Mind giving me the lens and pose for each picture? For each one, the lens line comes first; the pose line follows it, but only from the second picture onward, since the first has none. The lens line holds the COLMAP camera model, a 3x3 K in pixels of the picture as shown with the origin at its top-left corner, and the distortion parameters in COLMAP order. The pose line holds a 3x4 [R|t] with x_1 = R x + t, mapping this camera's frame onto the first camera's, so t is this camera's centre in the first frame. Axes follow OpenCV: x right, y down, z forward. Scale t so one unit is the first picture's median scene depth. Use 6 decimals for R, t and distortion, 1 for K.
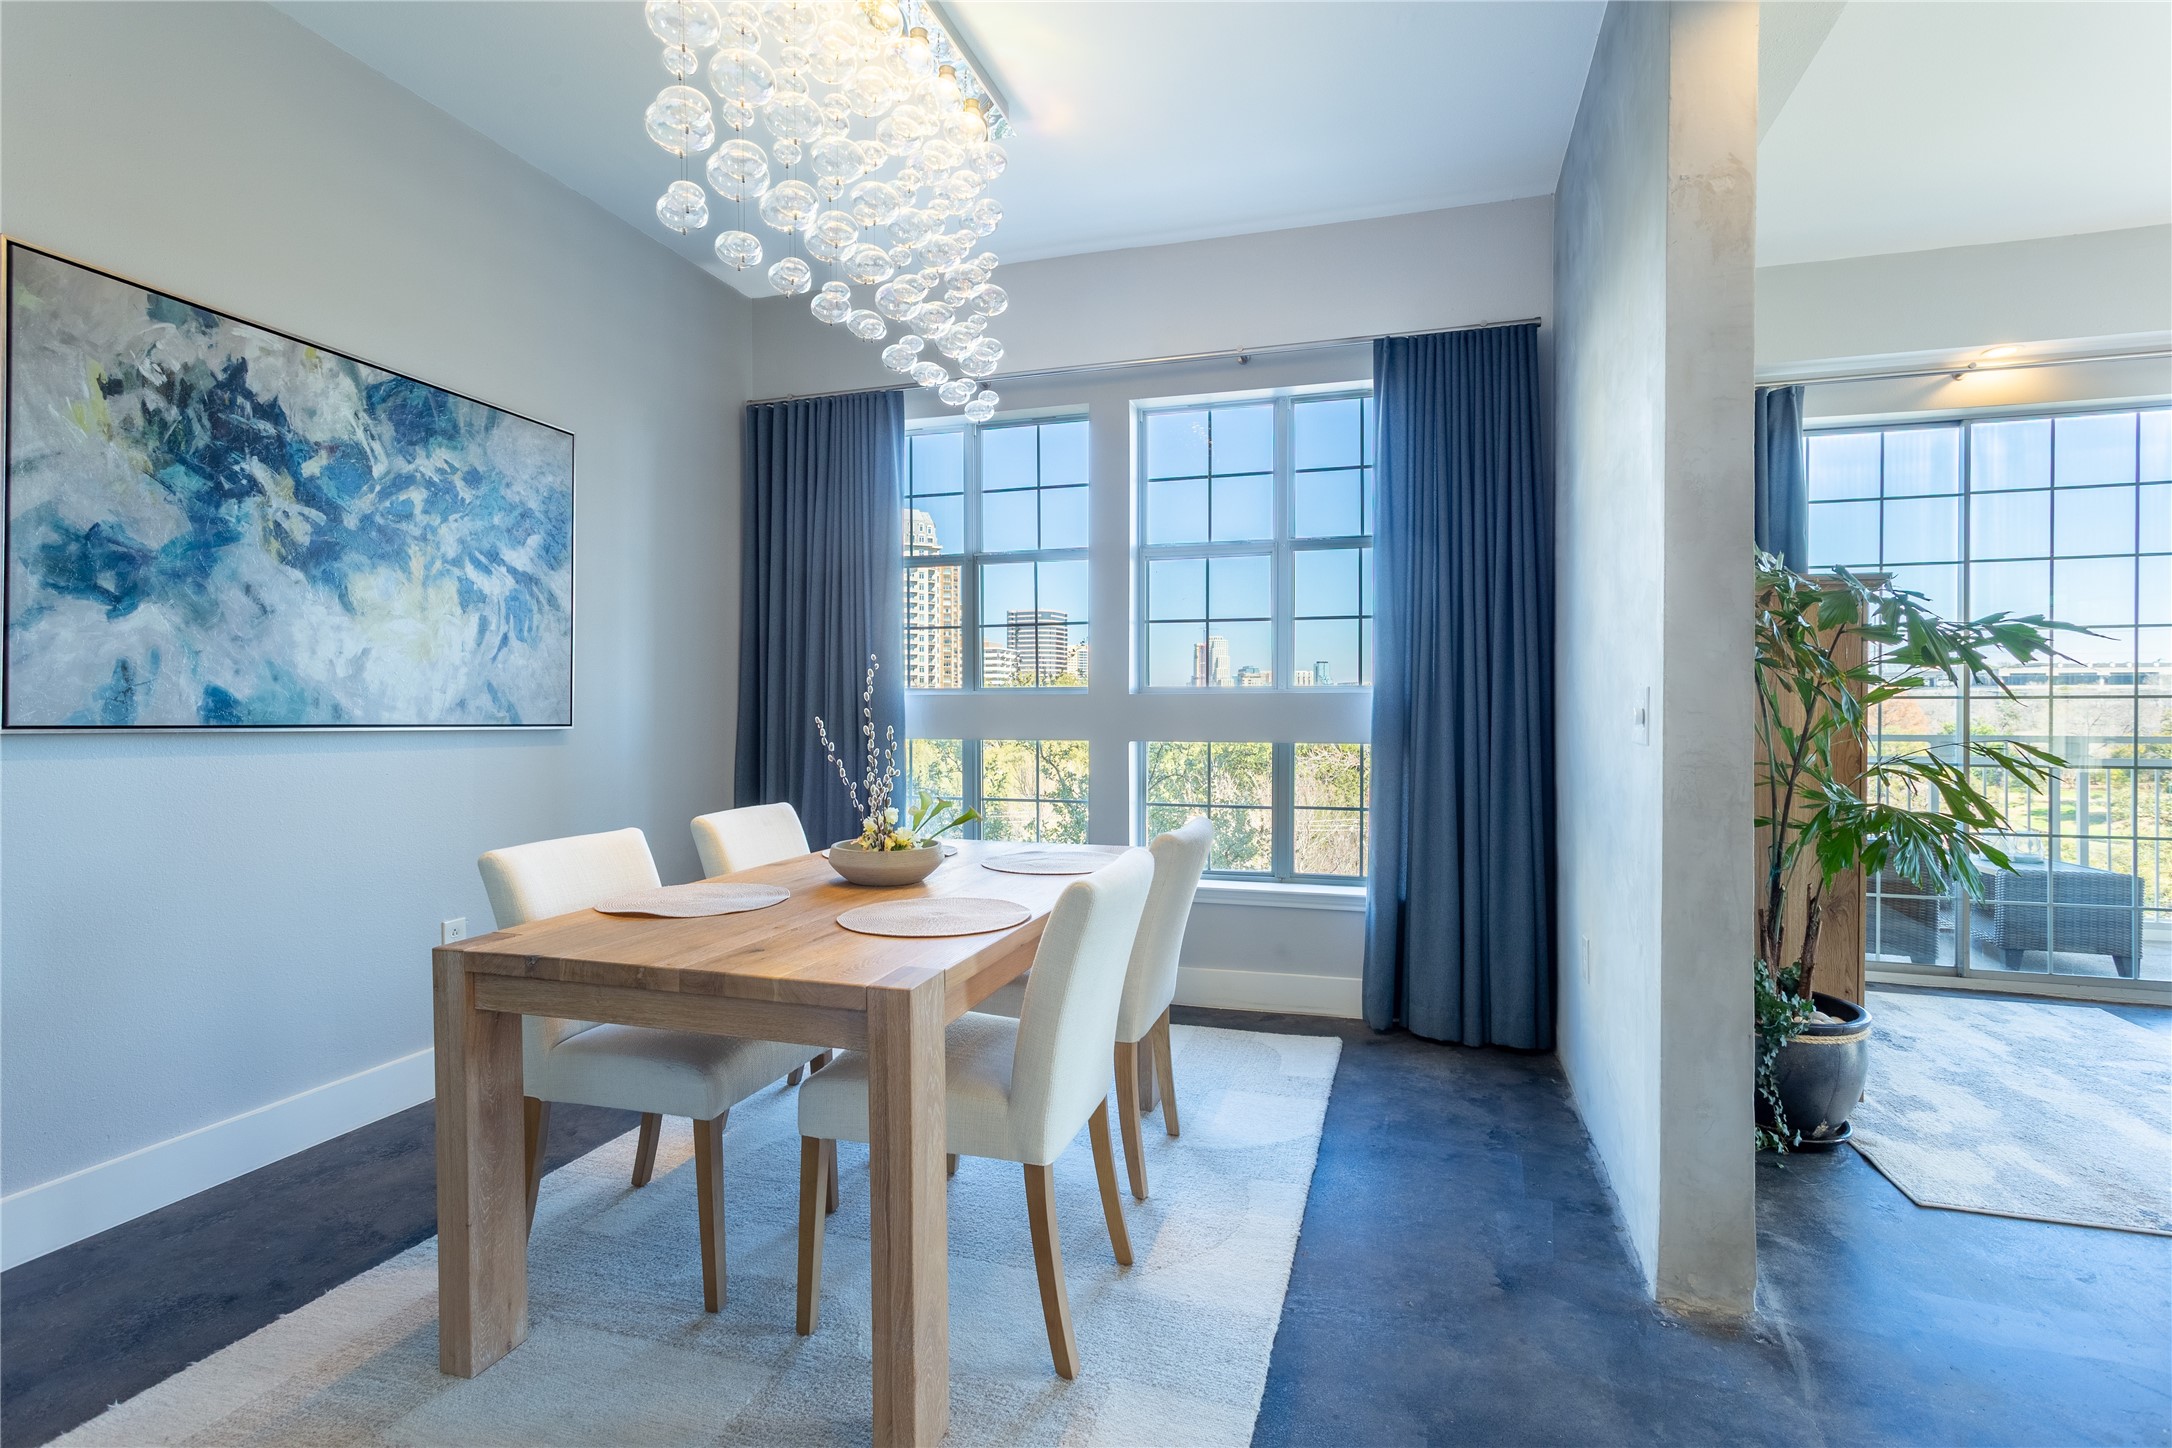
lens RADIAL K [[1045.4, 0, 1106.2], [0, 1045.4, 708.2], [0, 0, 1]] dist [0.005886, 0.001566]
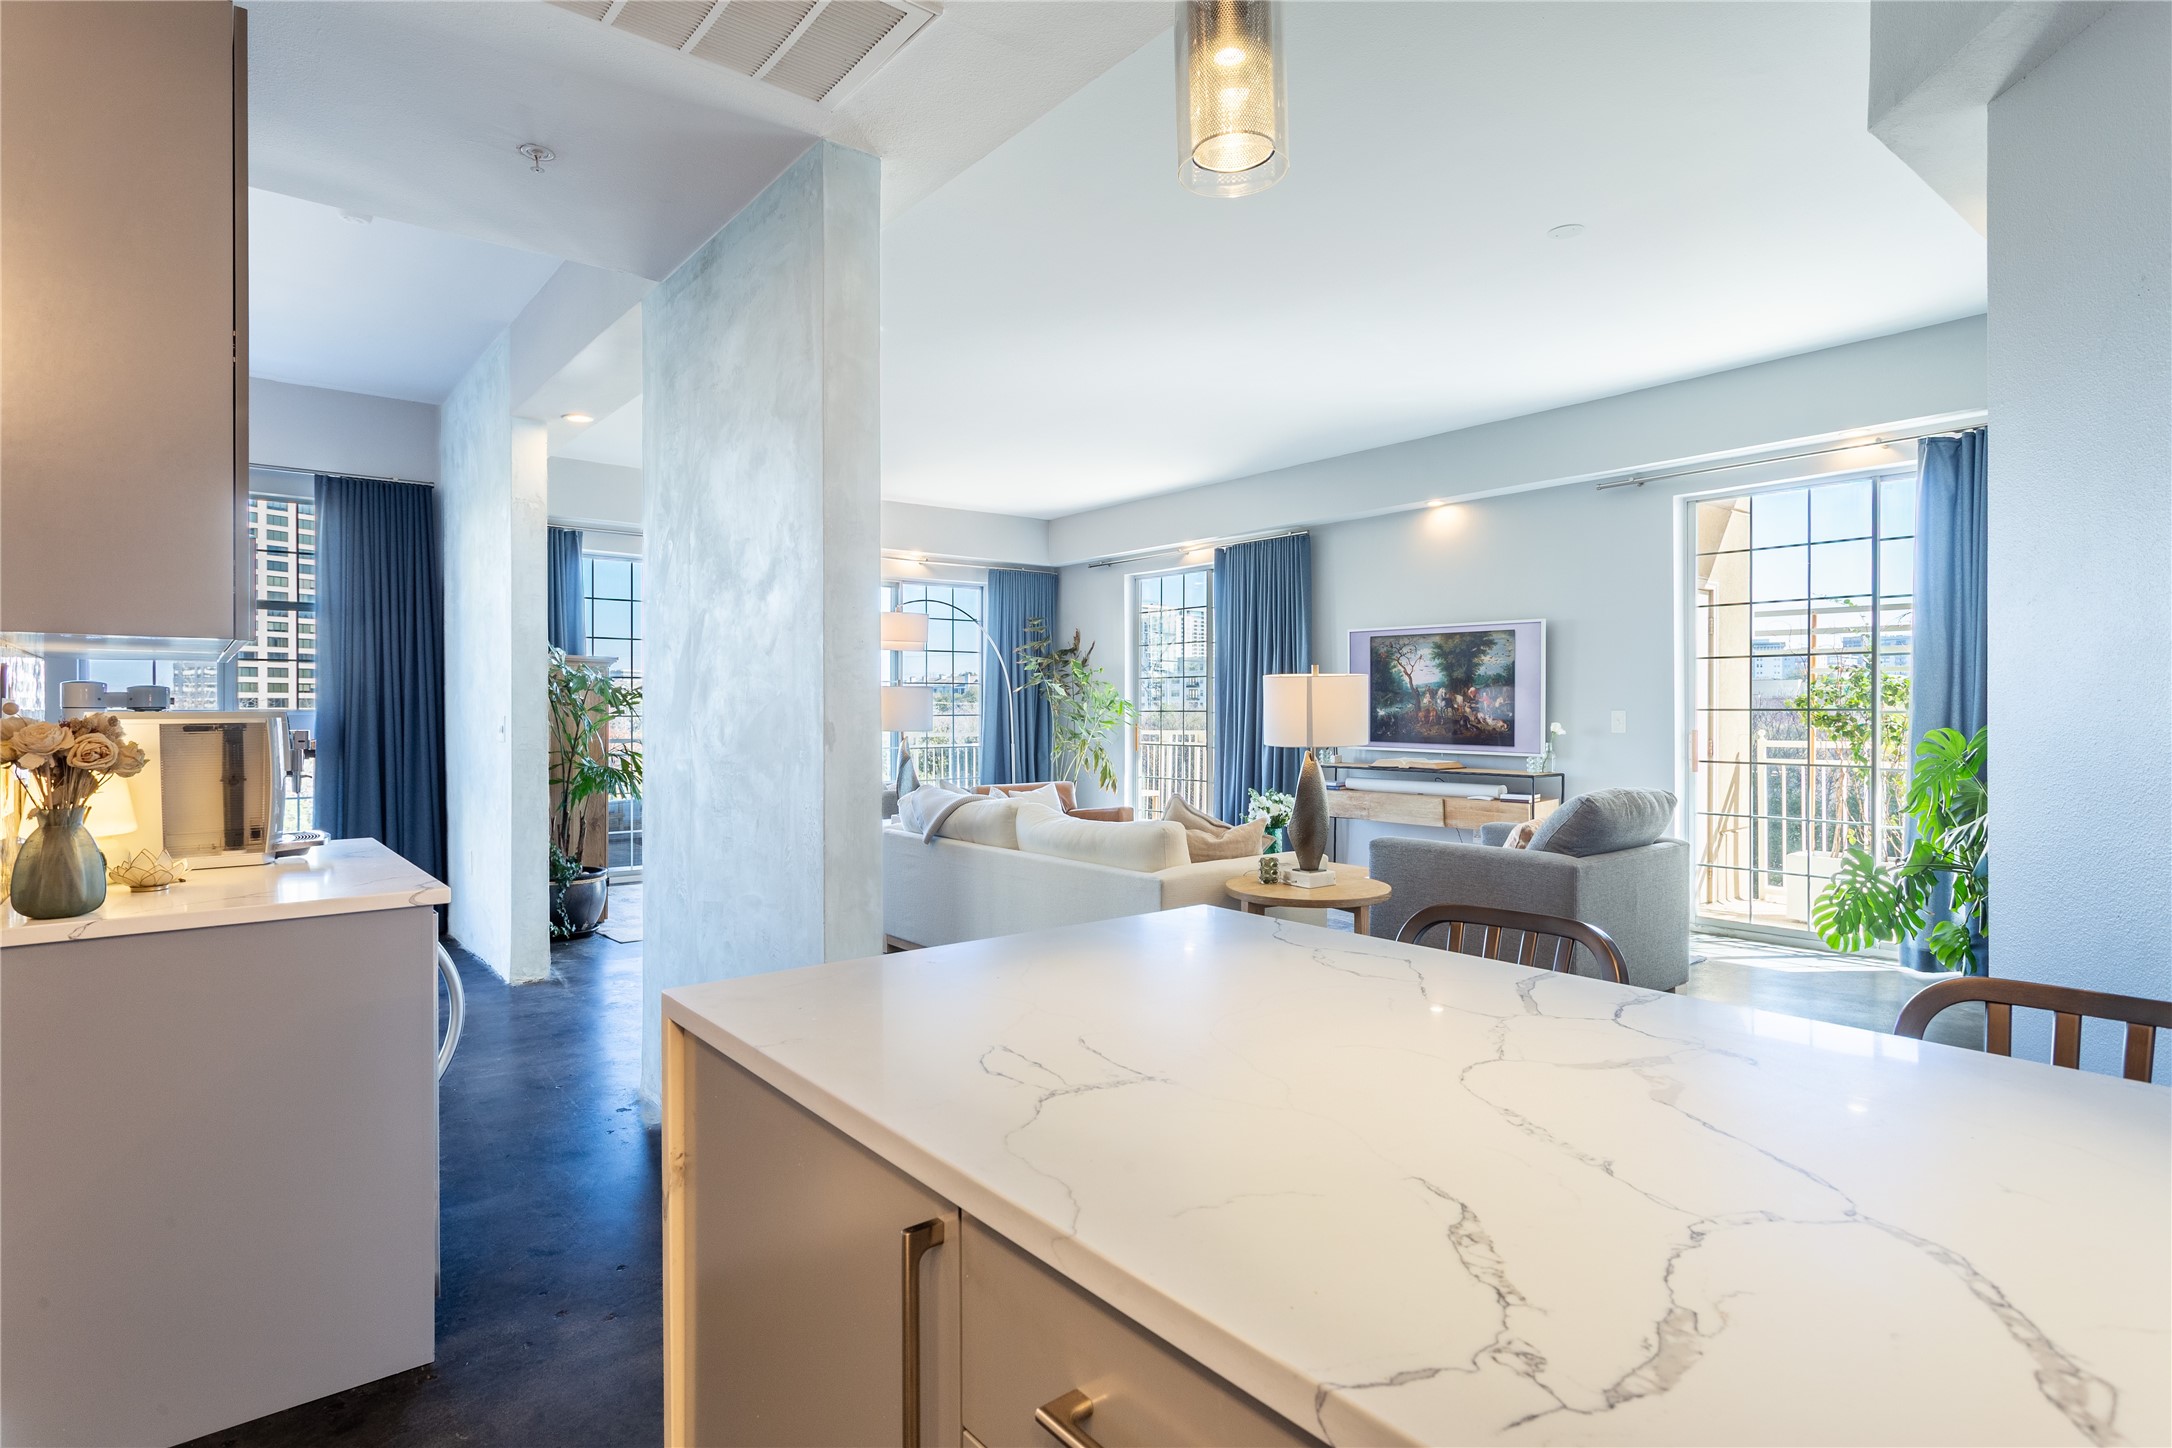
lens RADIAL K [[1125.4, 0, 1070.2], [0, 1125.4, 717.0], [0, 0, 1]] dist [-0.016273, 0.002404]
pose [[0.576452, -0.000774, 0.817131, -0.426095], [0.001923, 0.999998, -0.000410, -0.008024], [-0.817129, 0.001808, 0.576452, -0.784267]]
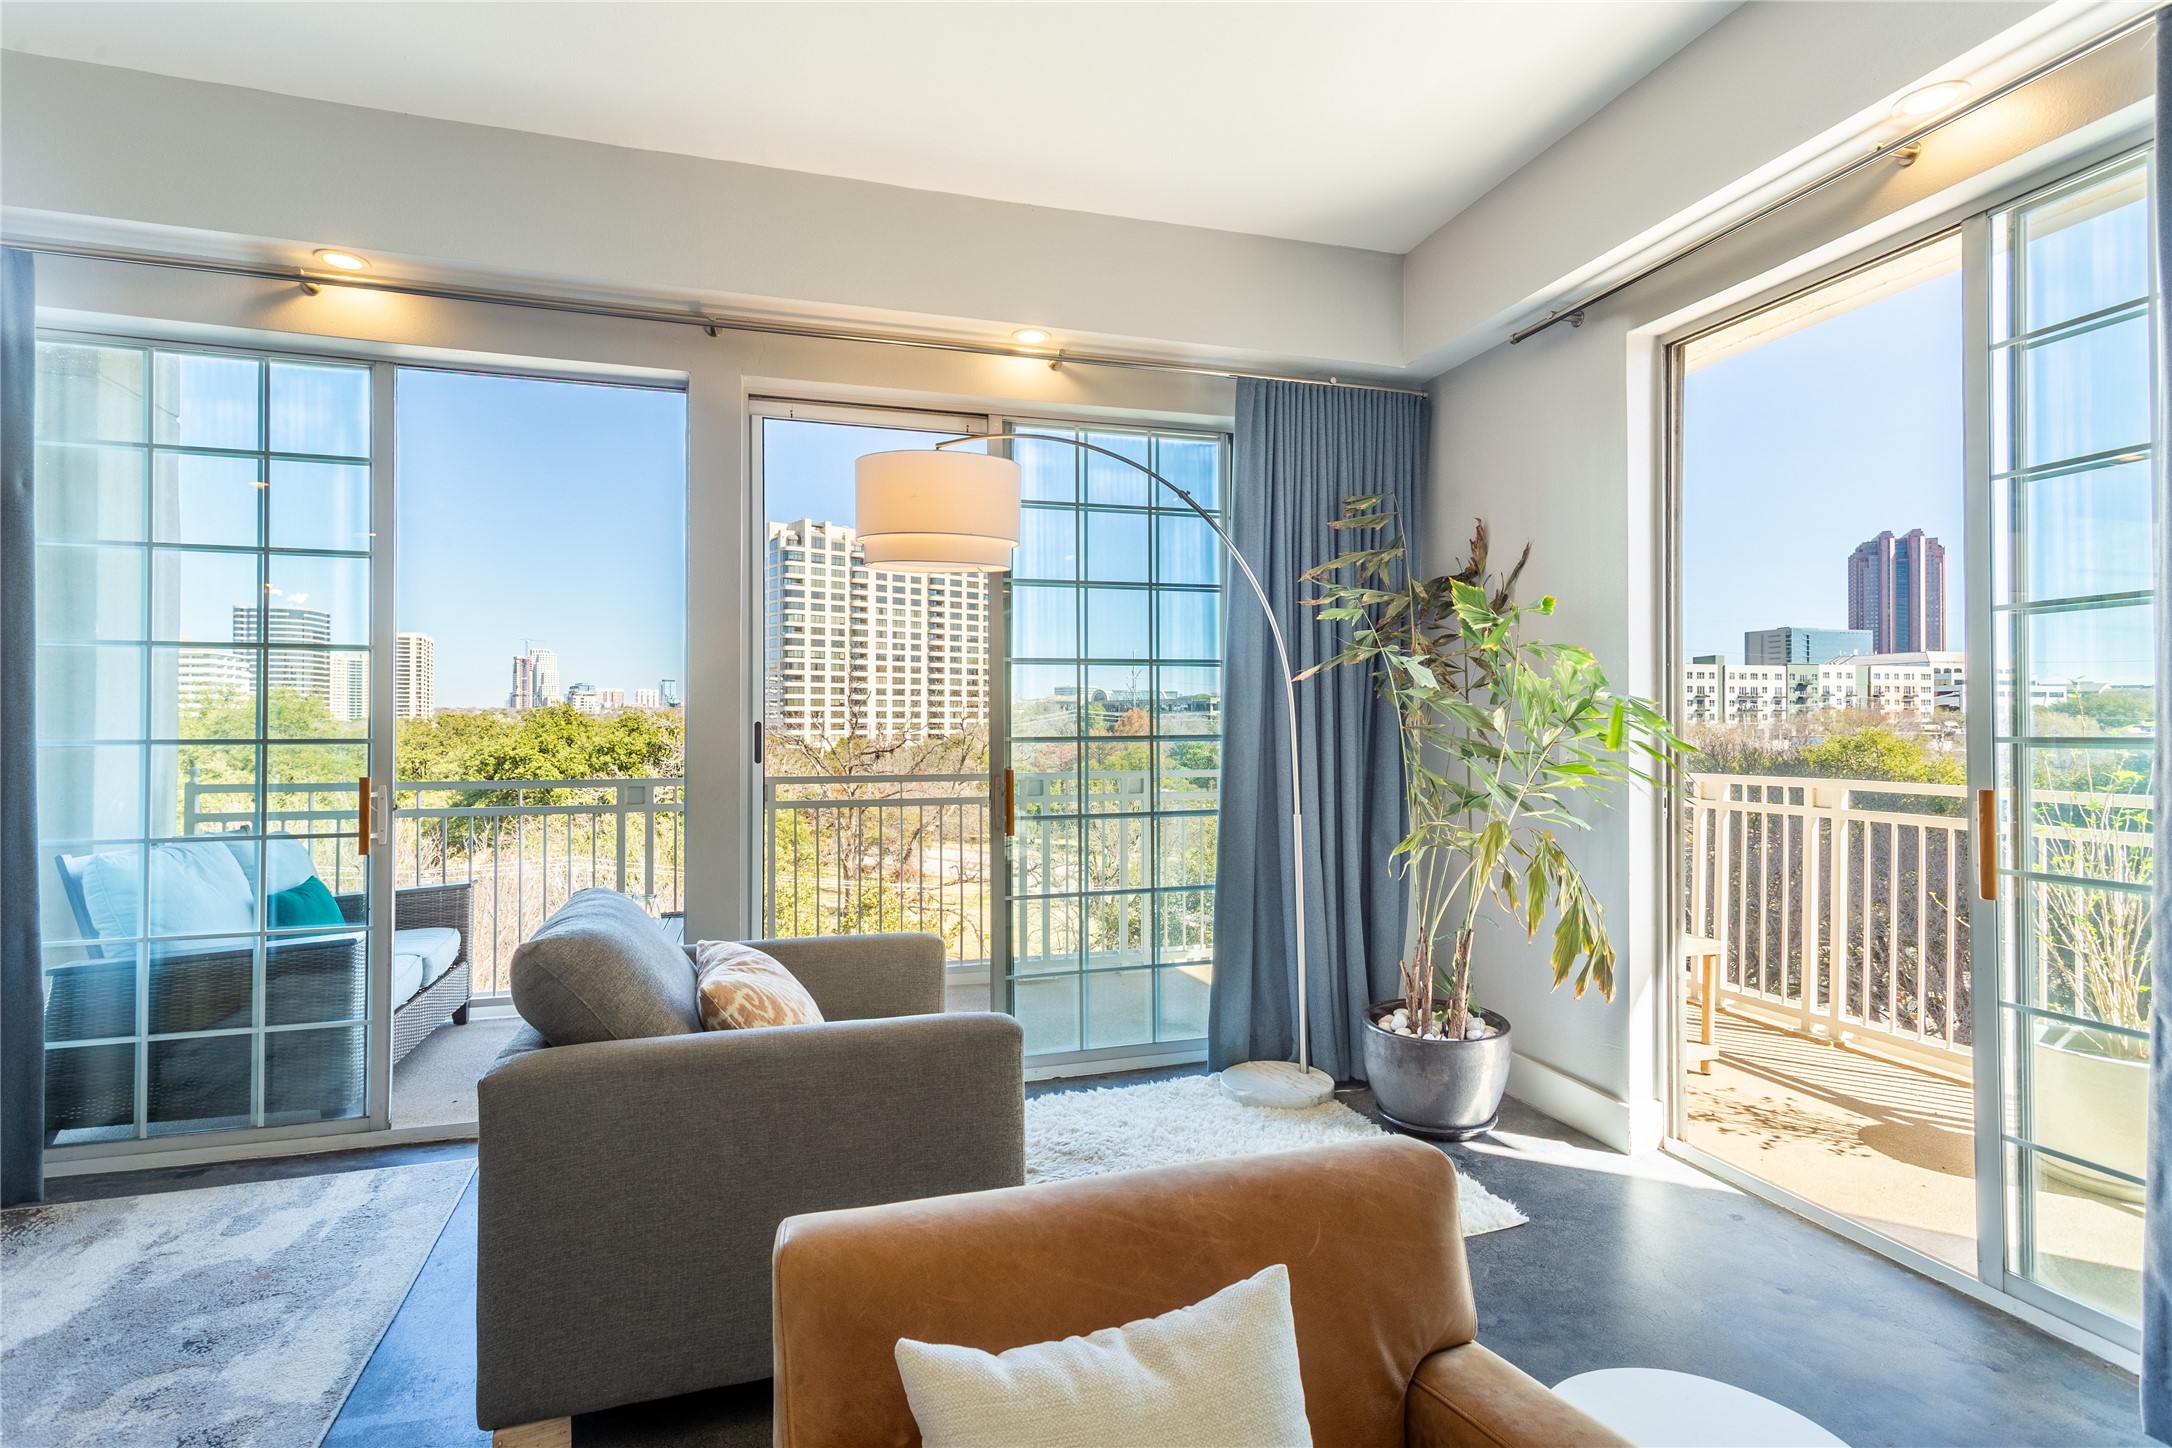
lens RADIAL K [[1045.4, 0, 1098.2], [0, 1045.4, 719.0], [0, 0, 1]] dist [0.005886, 0.001566]
pose [[0.825661, 0.006391, 0.564130, 0.939966], [-0.001727, 0.999960, -0.008802, -0.025713], [-0.564164, 0.006293, 0.825639, 0.148971]]
